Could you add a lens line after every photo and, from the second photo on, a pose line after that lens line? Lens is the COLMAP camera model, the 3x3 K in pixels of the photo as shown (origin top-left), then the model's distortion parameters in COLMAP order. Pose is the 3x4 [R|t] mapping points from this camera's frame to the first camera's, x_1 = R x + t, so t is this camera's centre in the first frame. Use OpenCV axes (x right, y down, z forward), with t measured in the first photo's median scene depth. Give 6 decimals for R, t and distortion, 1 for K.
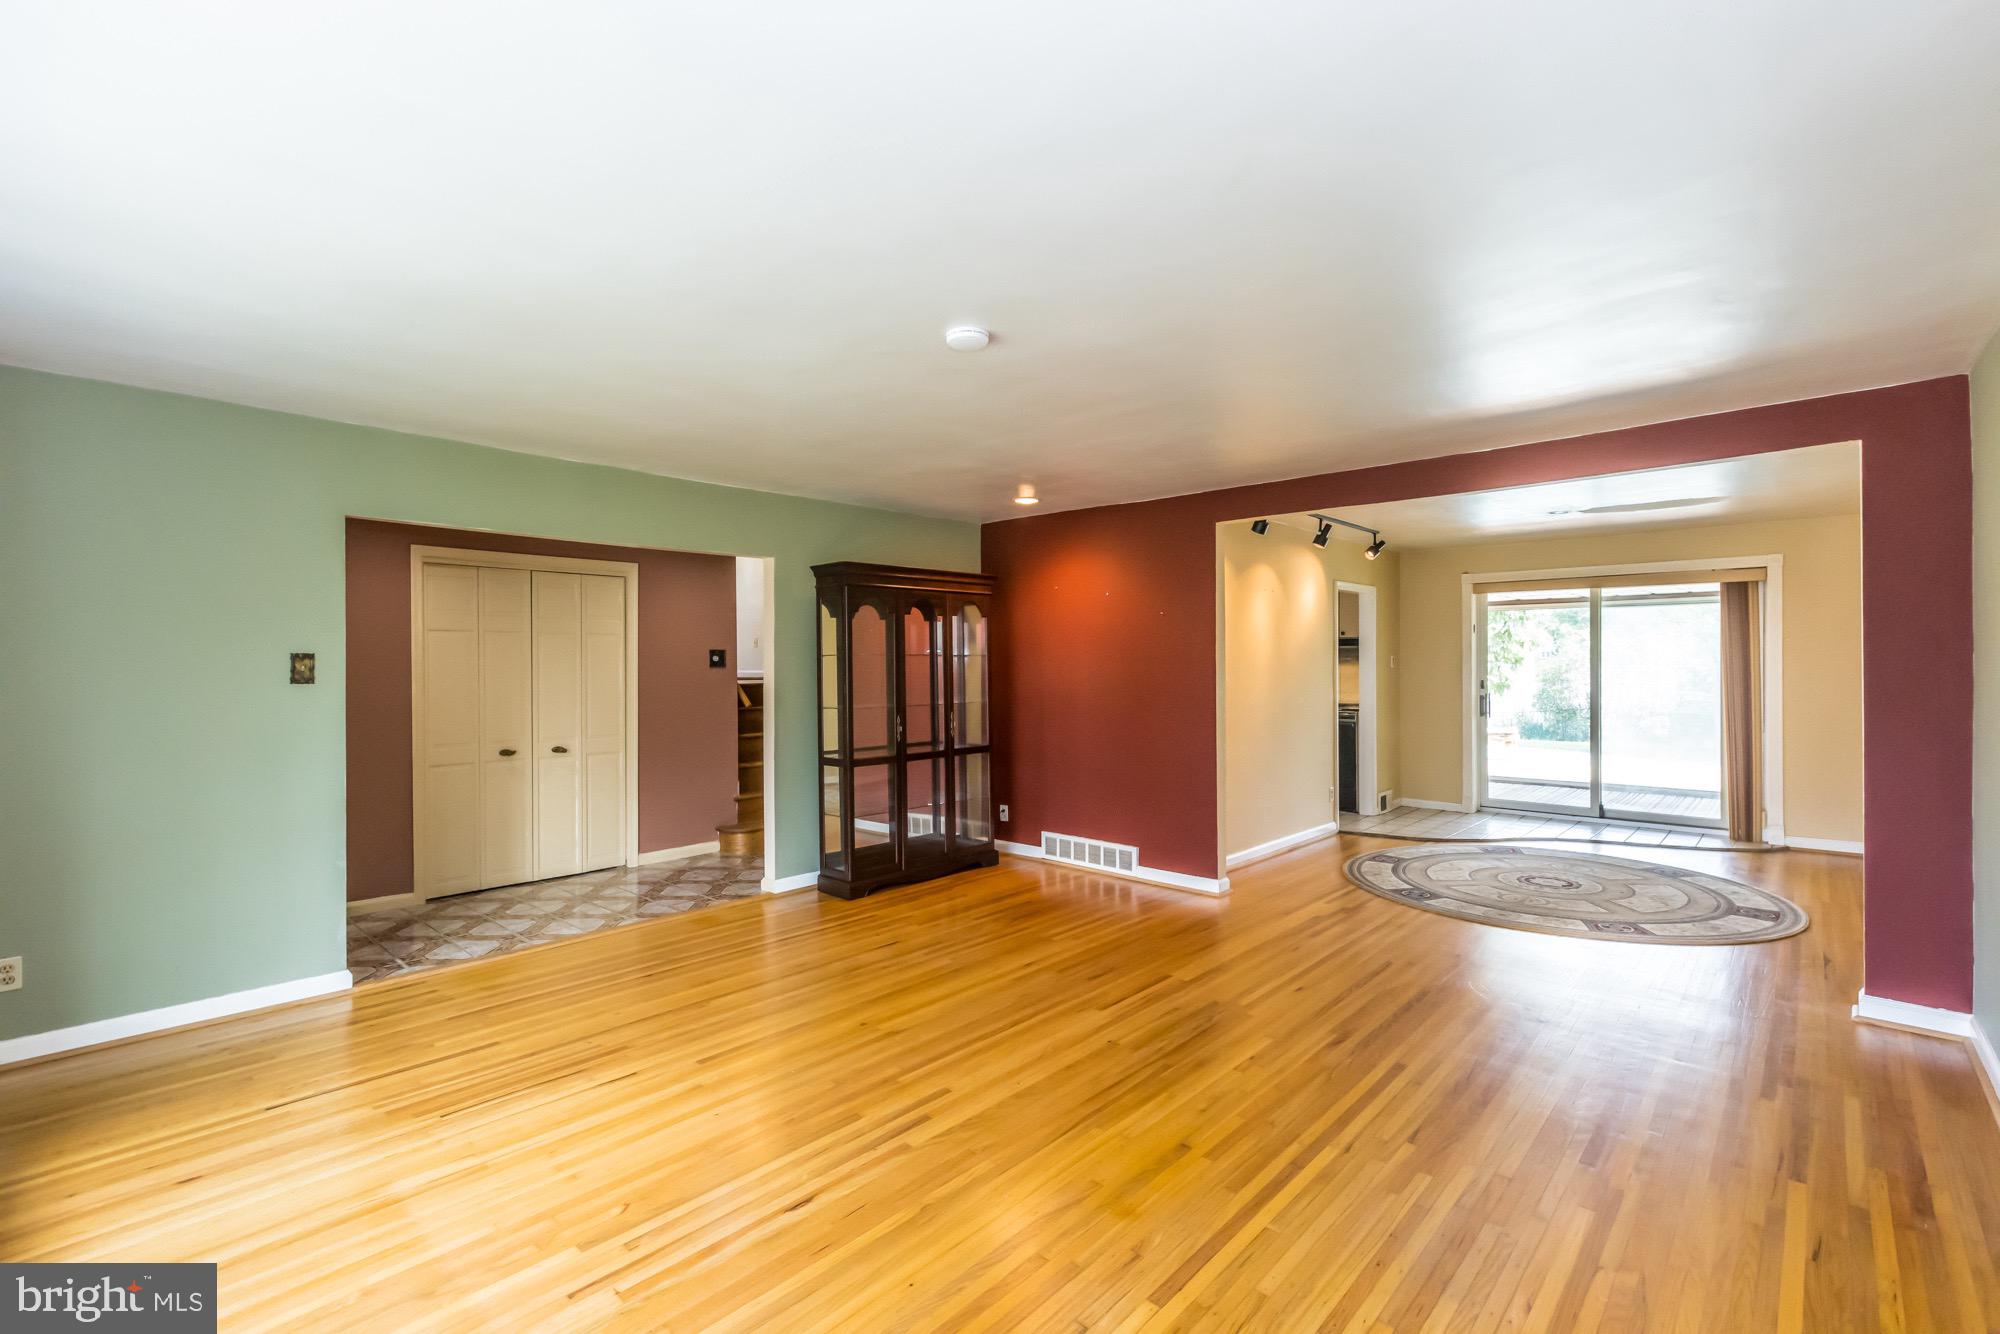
lens RADIAL K [[890.0, 0, 1000.4], [0, 890.0, 660.6], [0, 0, 1]] dist [-0.001476, 0.000099]
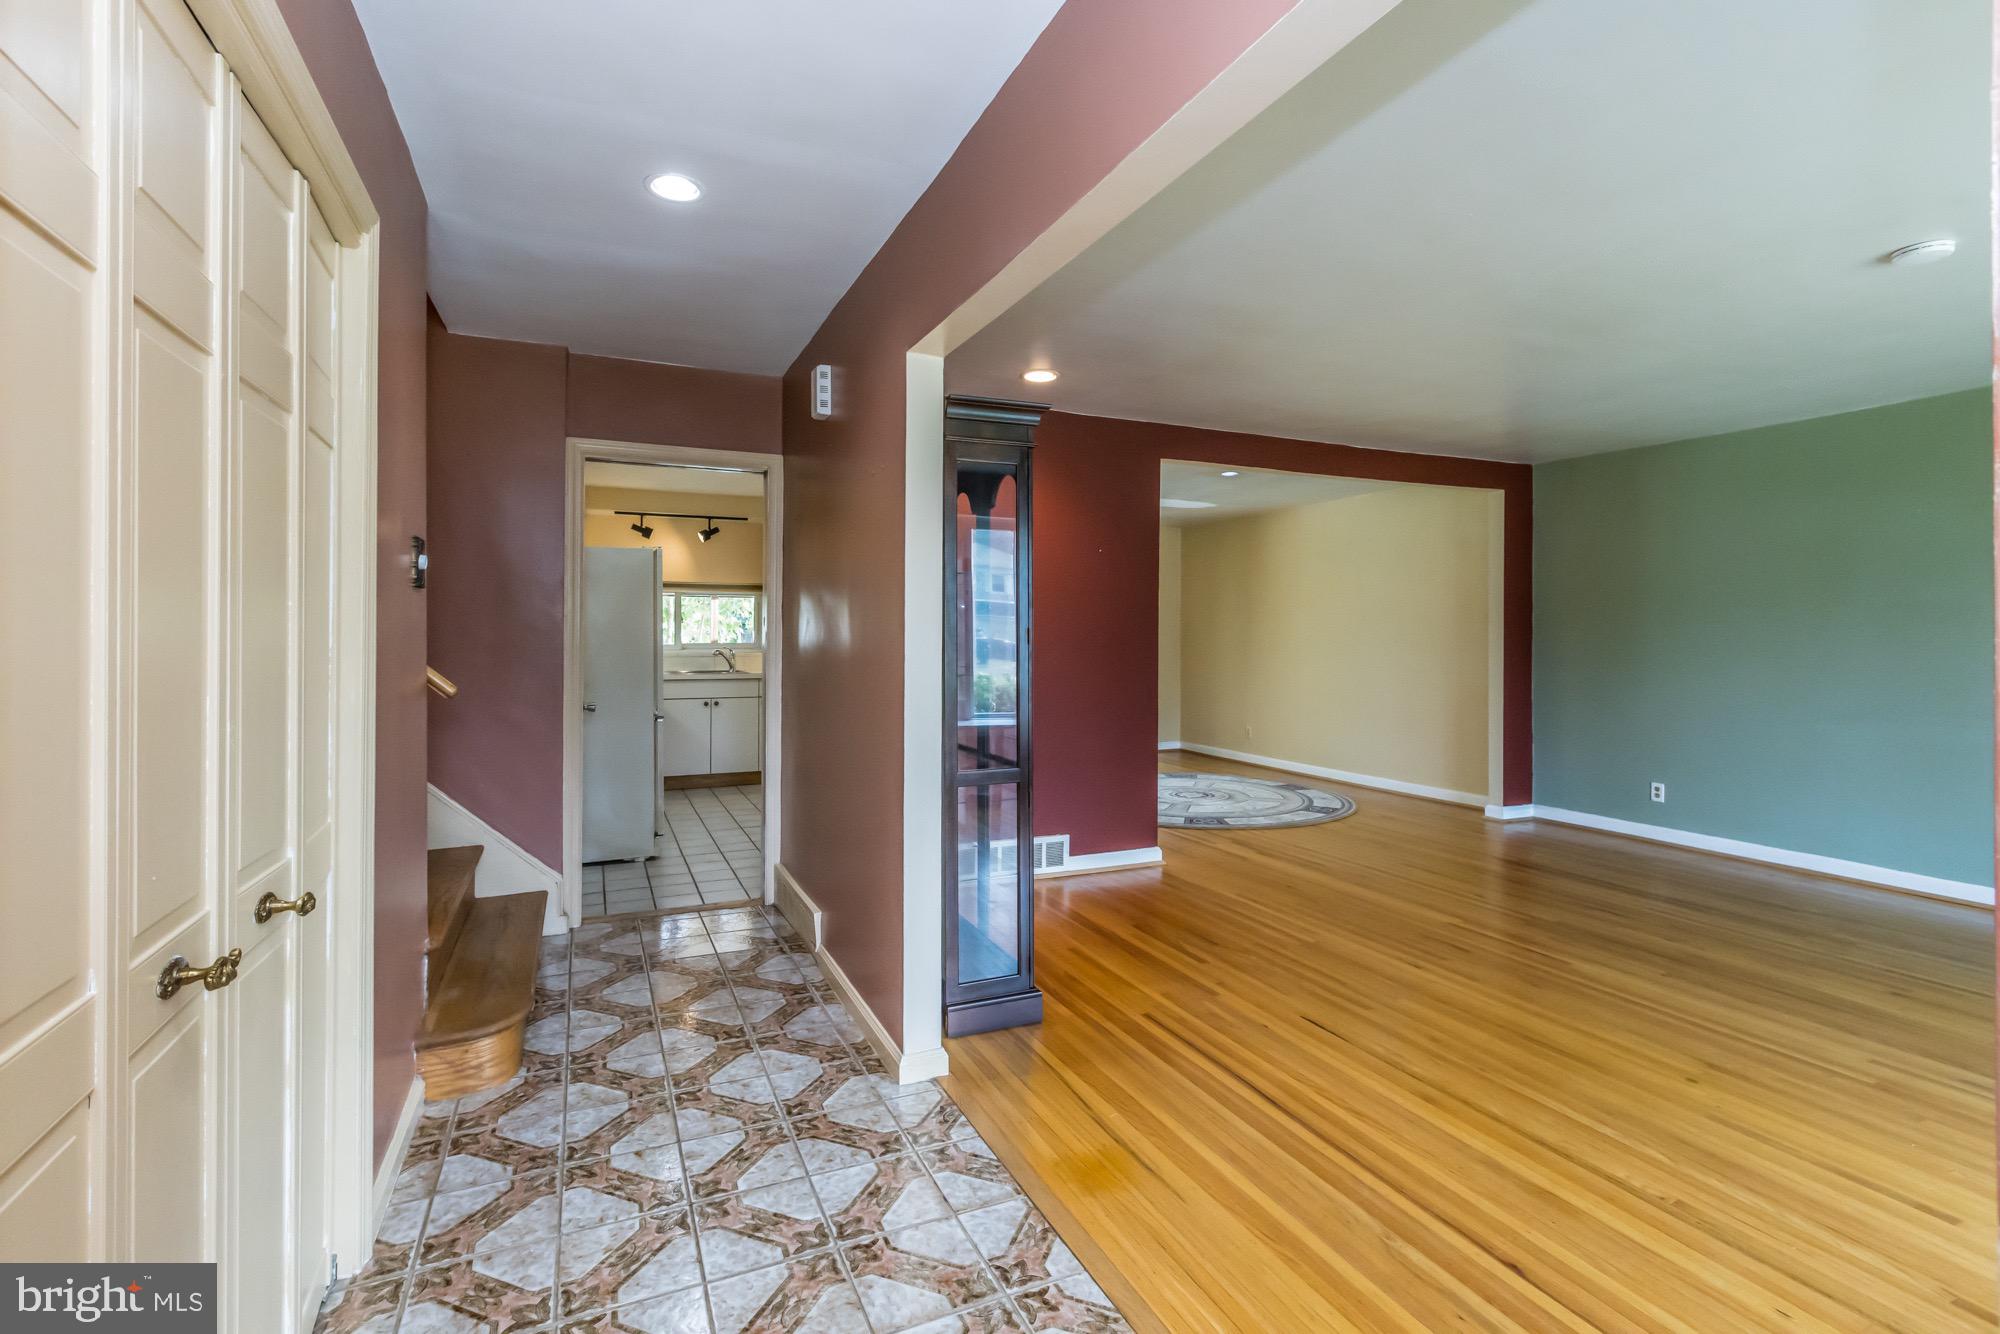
lens RADIAL K [[890.0, 0, 982.6], [0, 890.0, 636.5], [0, 0, 1]] dist [-0.001476, 0.000099]
pose [[0.401611, 0.003123, 0.915805, -0.875370], [-0.004994, 0.999987, -0.001220, 0.037689], [-0.915797, -0.004083, 0.401621, 1.022913]]
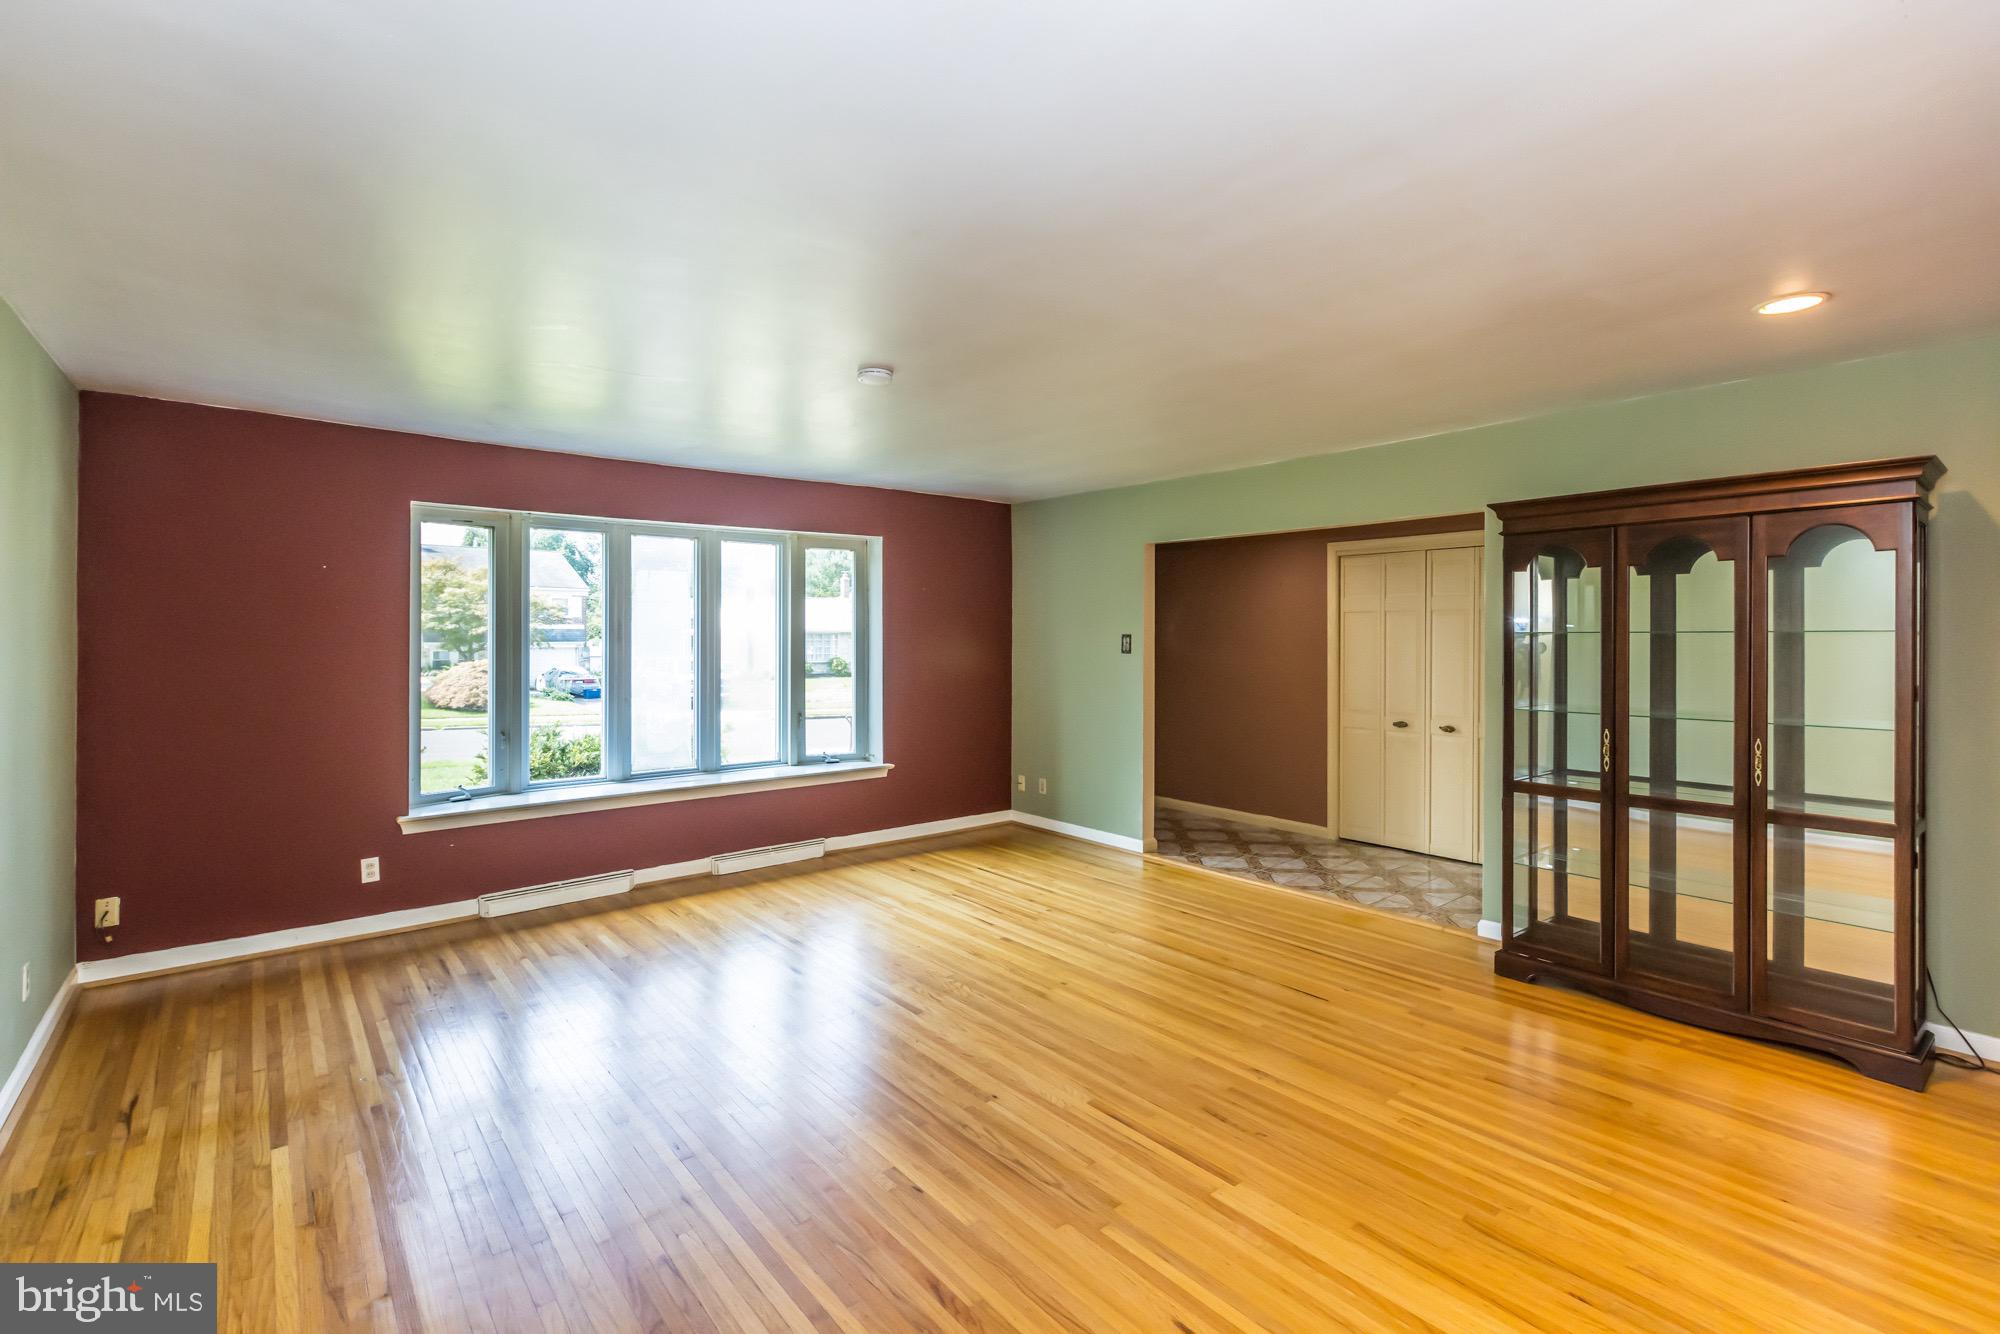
lens RADIAL K [[890.0, 0, 1000.4], [0, 890.0, 635.8], [0, 0, 1]] dist [-0.001476, 0.000099]
pose [[-0.129041, 0.003389, -0.991633, 0.753545], [0.003760, 0.999989, 0.002928, -0.010540], [0.991632, -0.003351, -0.129053, 0.875427]]
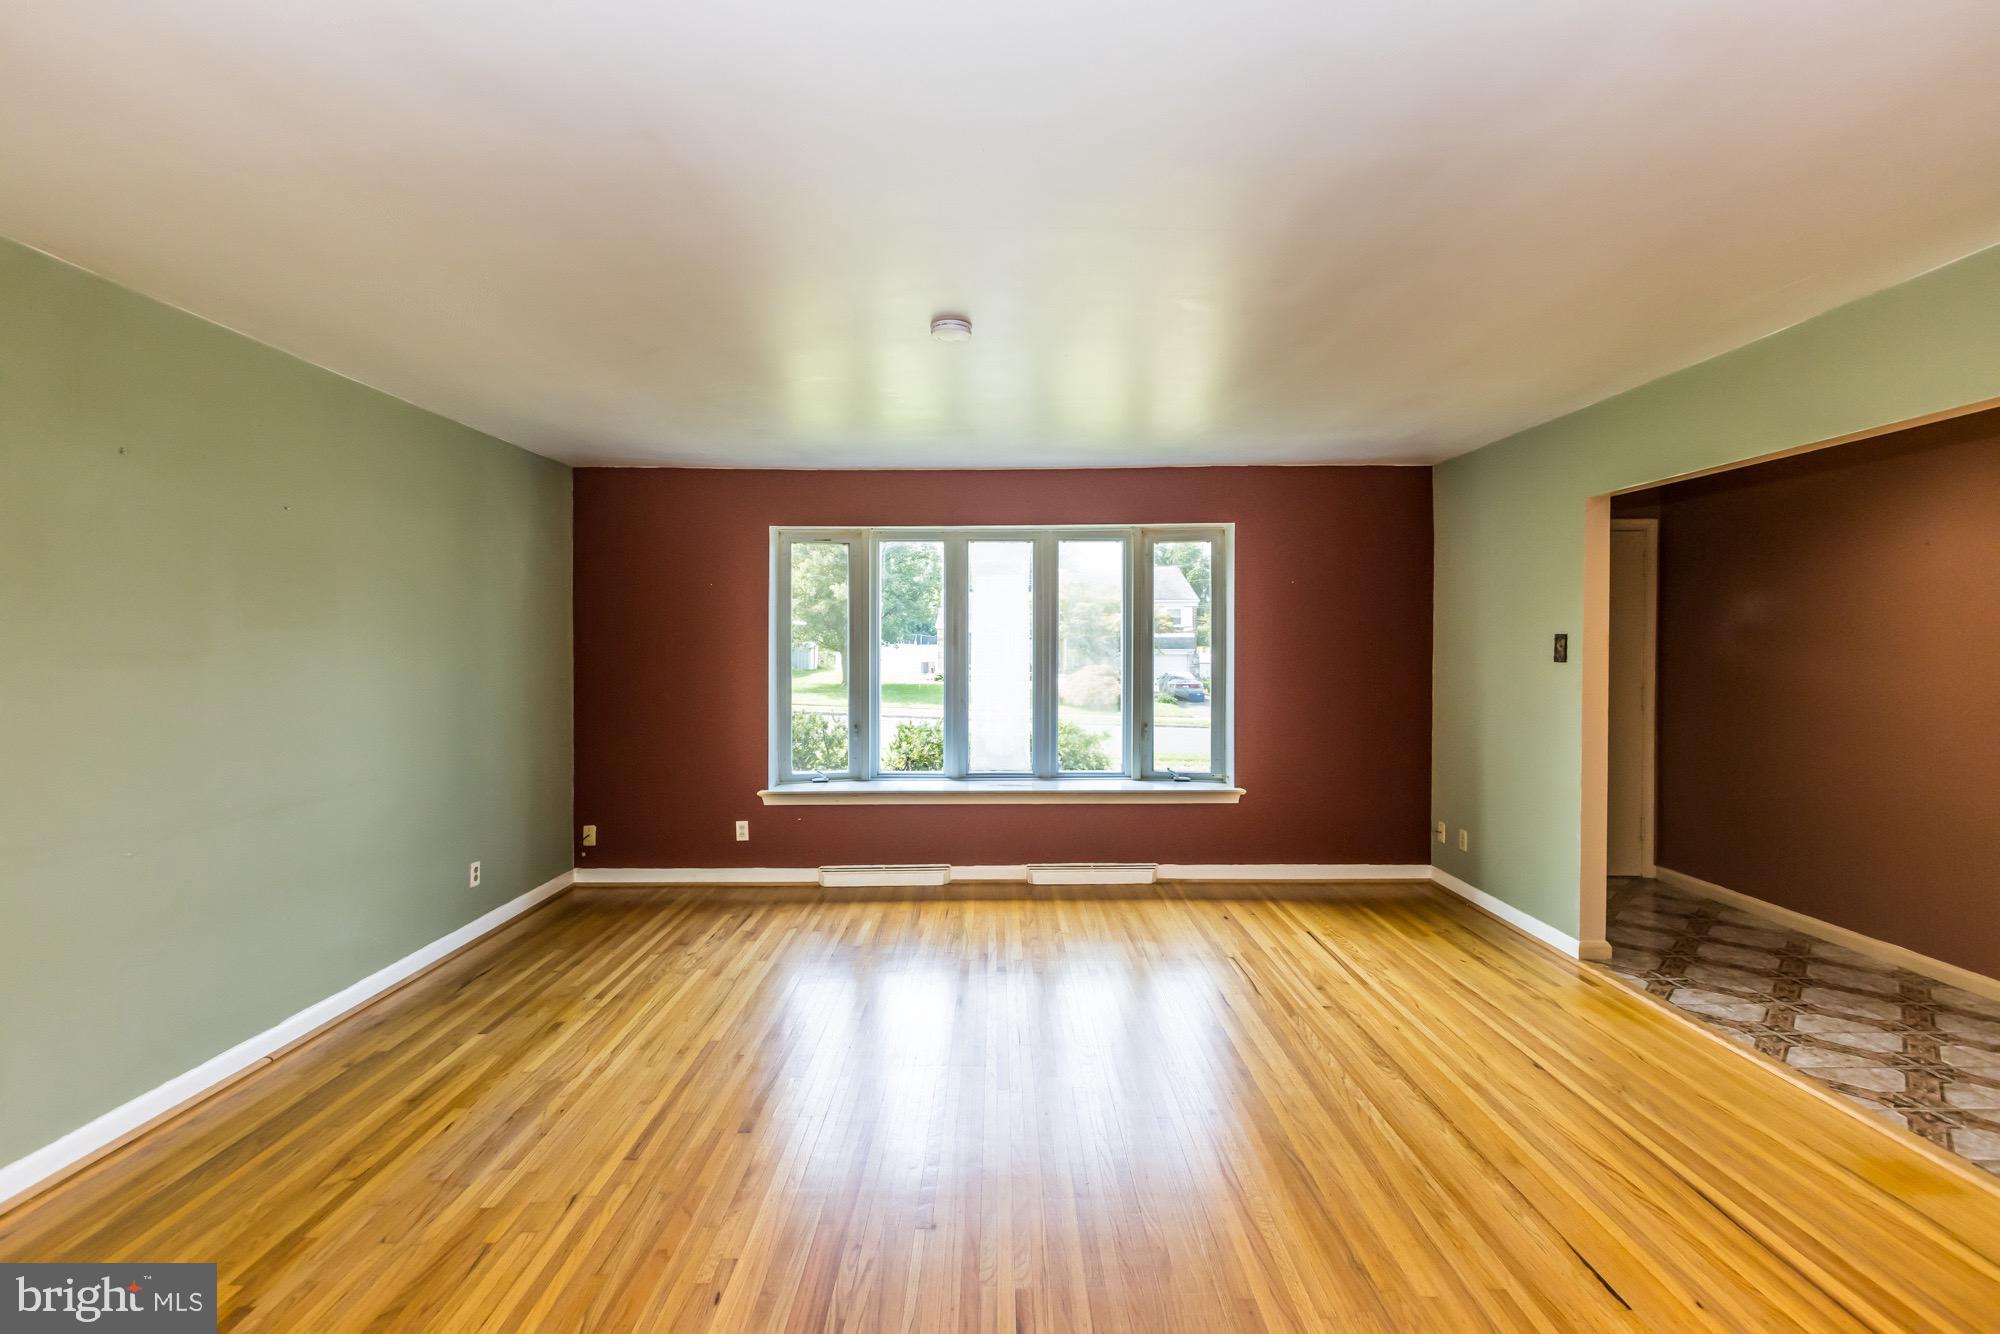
lens RADIAL K [[890.0, 0, 1001.9], [0, 890.0, 651.3], [0, 0, 1]] dist [-0.001476, 0.000099]
pose [[-0.730072, 0.009616, -0.683302, 0.415379], [0.006073, 0.999953, 0.007584, 0.000264], [0.683343, 0.001387, -0.730096, 1.185191]]
